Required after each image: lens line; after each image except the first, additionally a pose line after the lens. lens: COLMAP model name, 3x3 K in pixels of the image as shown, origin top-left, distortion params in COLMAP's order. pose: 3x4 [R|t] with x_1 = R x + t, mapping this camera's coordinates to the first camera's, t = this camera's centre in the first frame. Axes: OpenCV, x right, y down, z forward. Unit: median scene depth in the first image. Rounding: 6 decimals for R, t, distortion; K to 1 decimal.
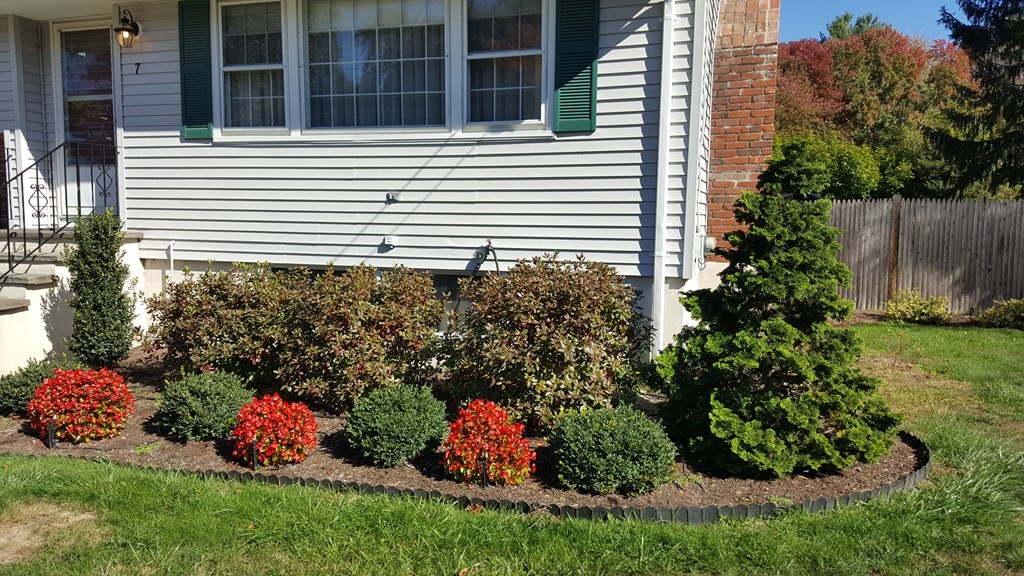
lens RADIAL K [[768.9, 0, 516.7], [0, 768.9, 281.6], [0, 0, 1]] dist [0.092864, -0.013864]
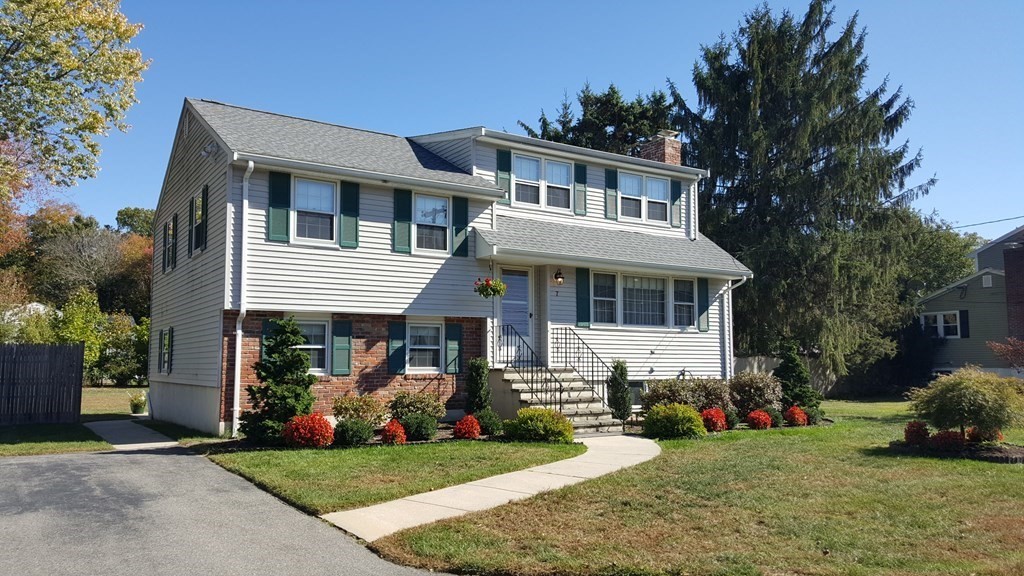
lens RADIAL K [[768.9, 0, 517.7], [0, 768.9, 290.2], [0, 0, 1]] dist [0.092864, -0.013864]
pose [[0.606043, 0.068934, 0.792440, -2.515021], [0.078608, 0.986171, -0.145905, 0.028821], [-0.791538, 0.150717, 0.592243, -0.211590]]
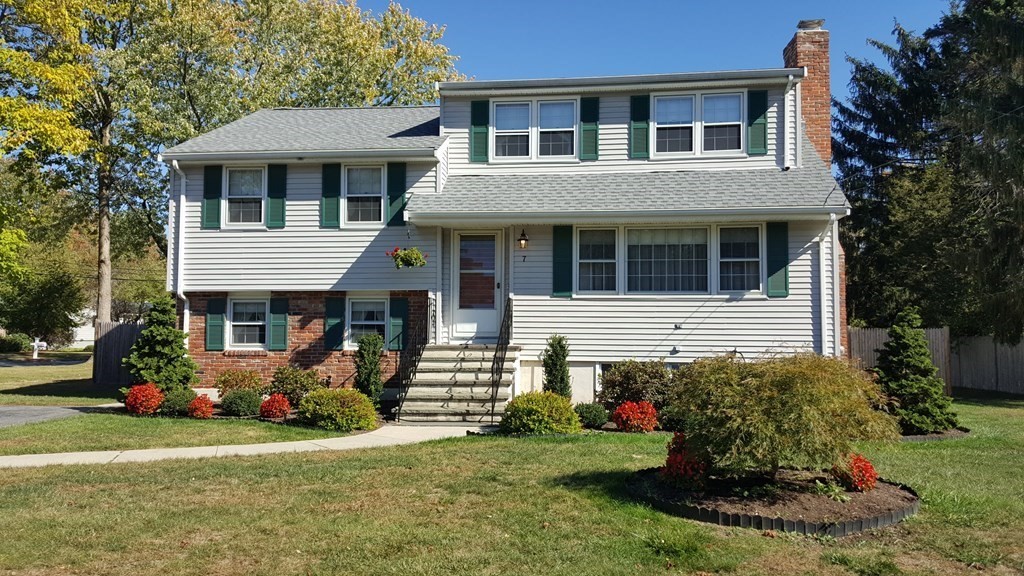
lens RADIAL K [[768.9, 0, 512.2], [0, 768.9, 290.0], [0, 0, 1]] dist [0.092864, -0.013864]
pose [[0.975356, 0.014467, 0.220161, -1.014519], [0.021040, 0.987202, -0.158080, 0.102626], [-0.219630, 0.158817, 0.962569, -0.828590]]
